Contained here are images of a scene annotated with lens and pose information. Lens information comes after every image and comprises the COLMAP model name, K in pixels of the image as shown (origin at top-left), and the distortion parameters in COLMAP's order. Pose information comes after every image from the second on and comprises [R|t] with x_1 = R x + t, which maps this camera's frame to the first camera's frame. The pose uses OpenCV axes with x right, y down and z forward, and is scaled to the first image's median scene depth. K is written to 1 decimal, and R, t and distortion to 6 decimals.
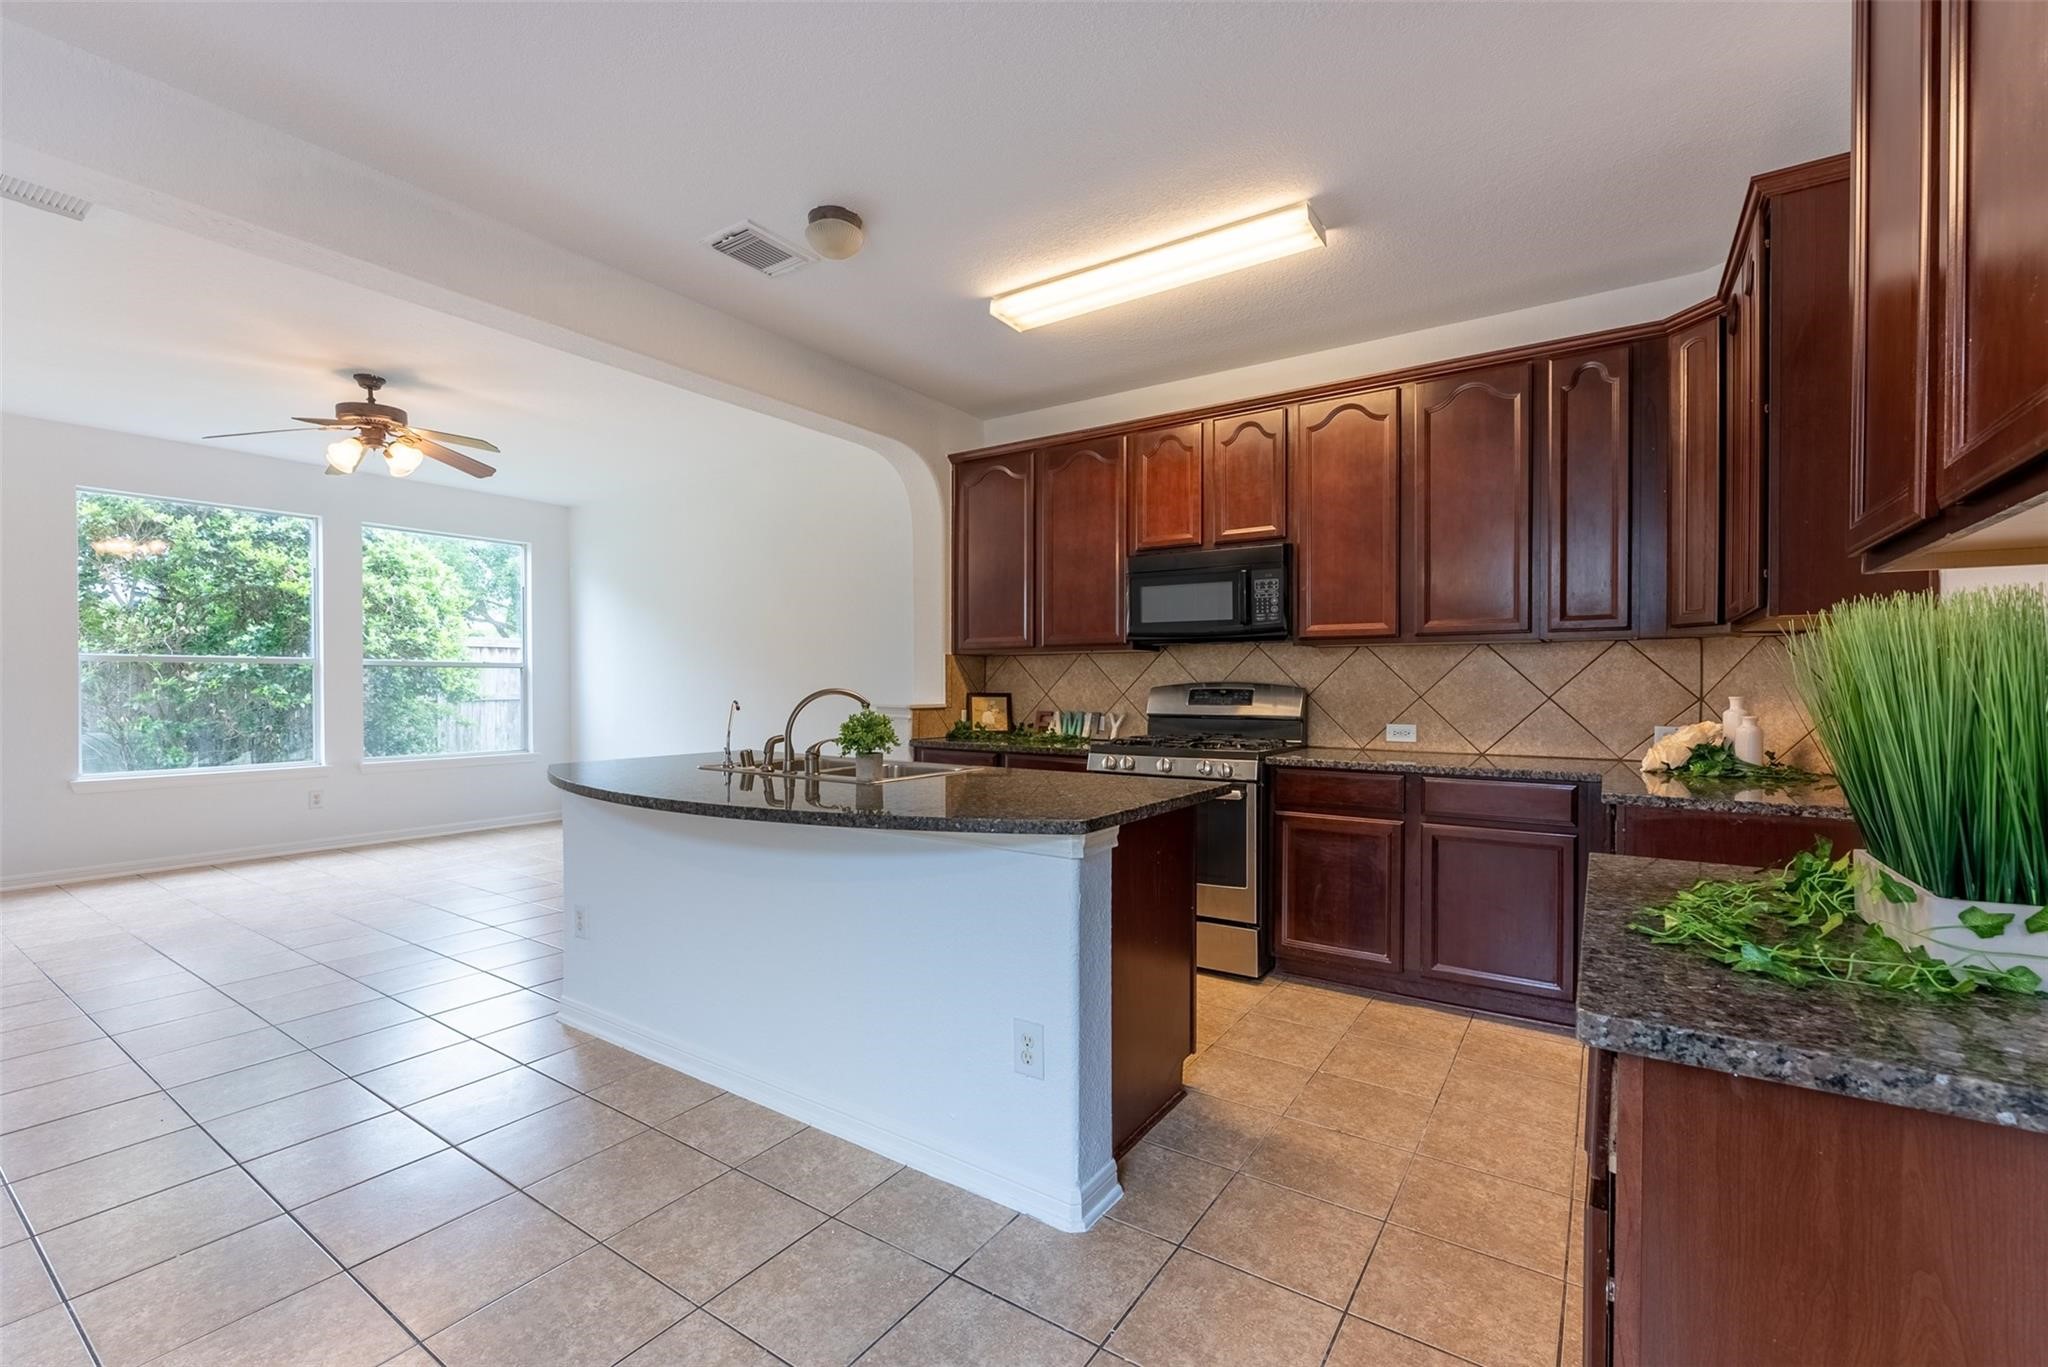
lens RADIAL K [[874.9, 0, 1024.7], [0, 874.9, 682.2], [0, 0, 1]] dist [0.000837, -0.000471]
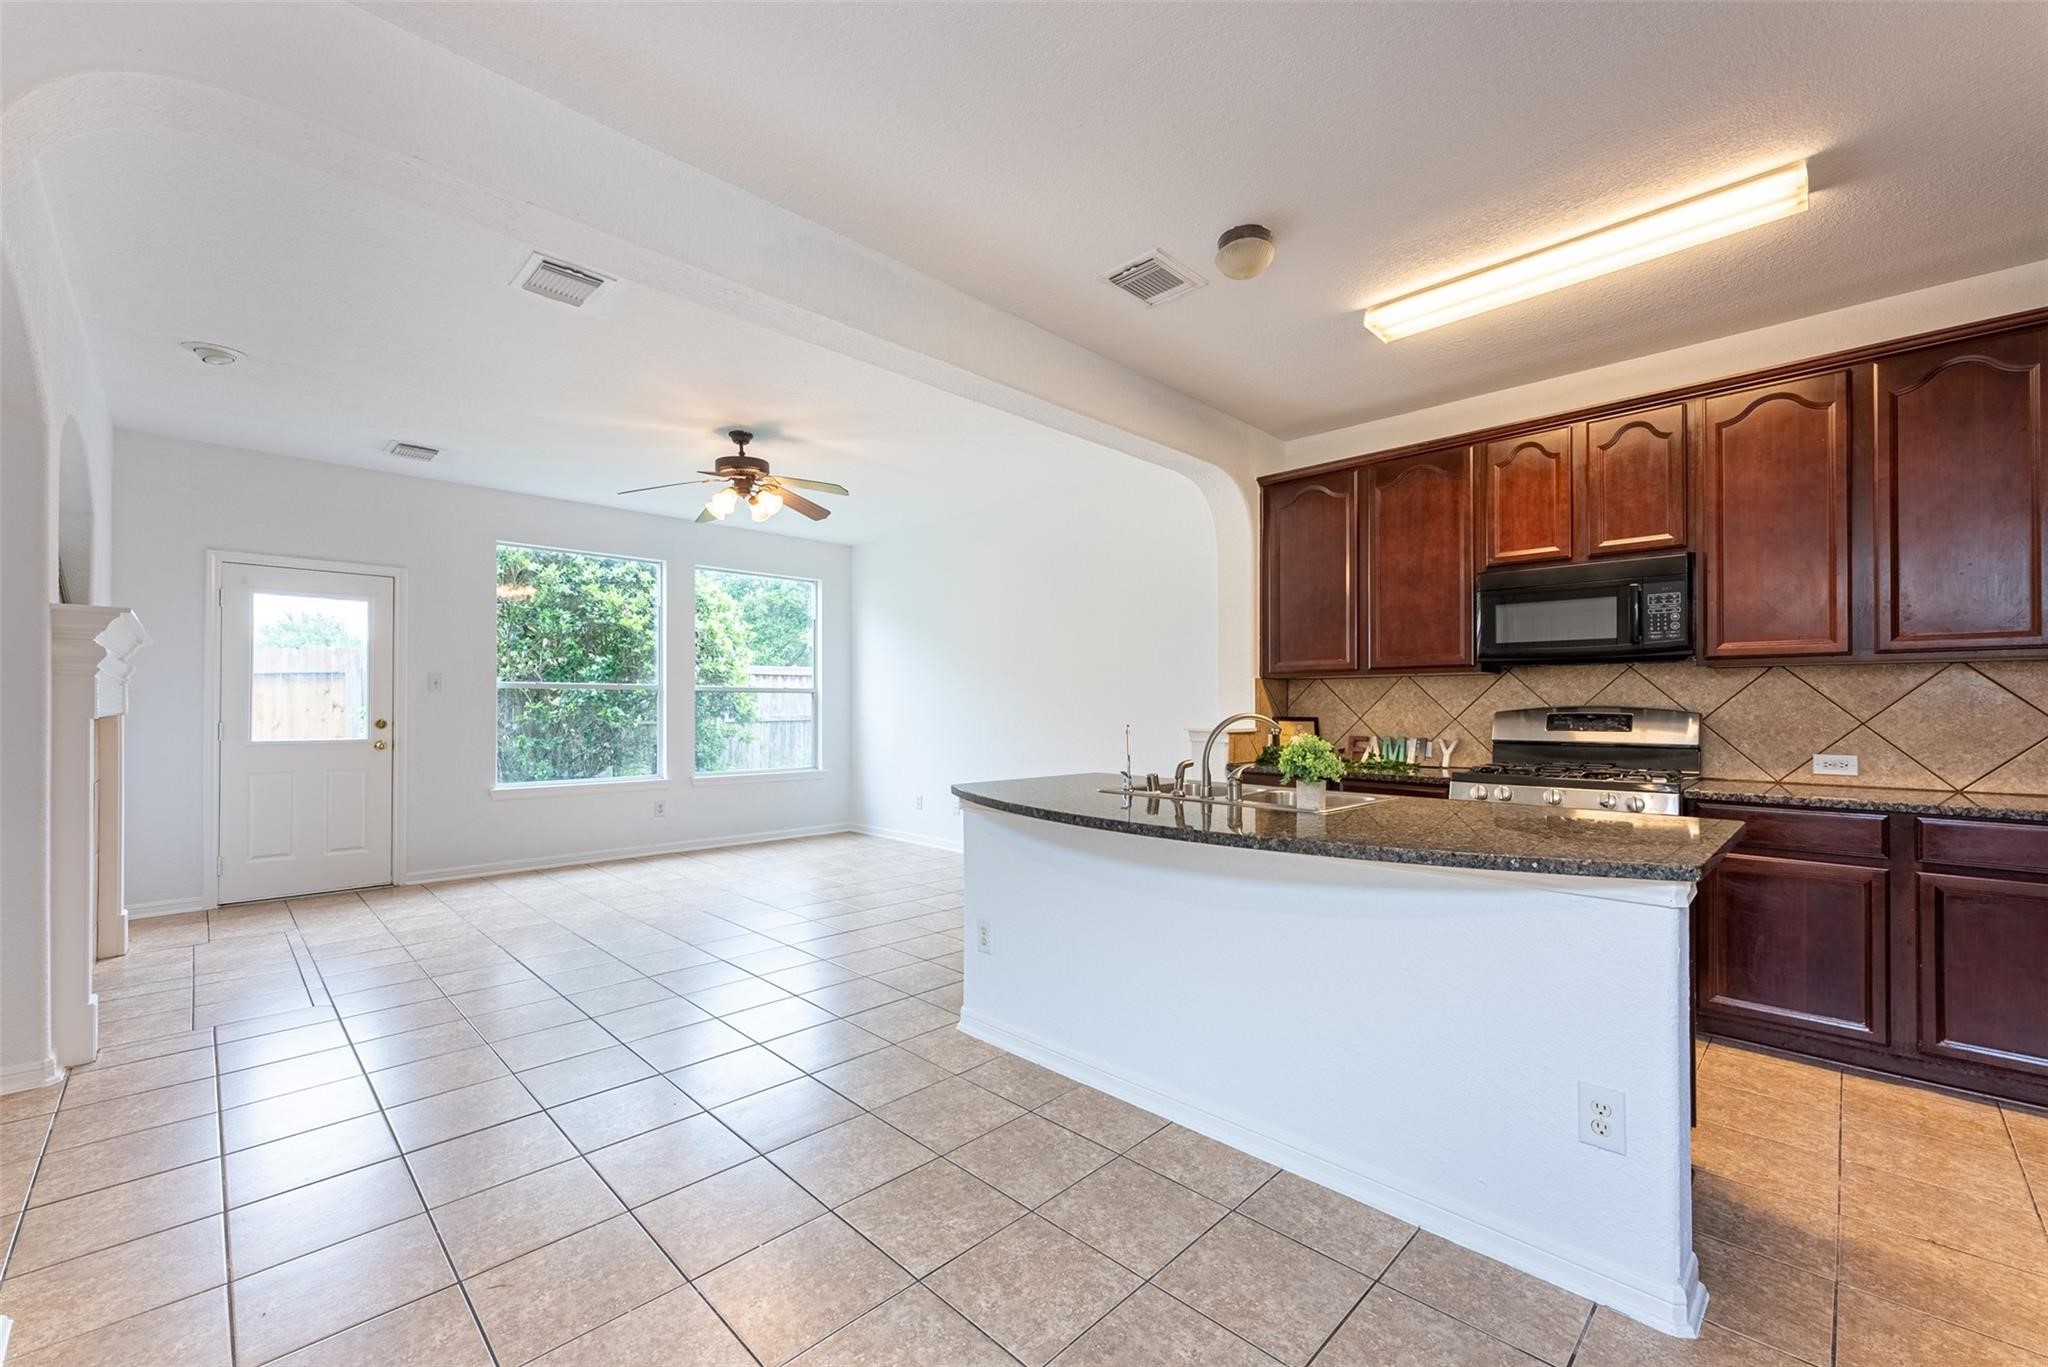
lens RADIAL K [[832.3, 0, 1004.6], [0, 832.3, 694.2], [0, 0, 1]] dist [0.004746, 0.000453]
pose [[0.982462, -0.002462, -0.186448, -0.225169], [-0.000031, 0.999911, -0.013371, -0.001226], [0.186464, 0.013143, 0.982374, 0.022000]]
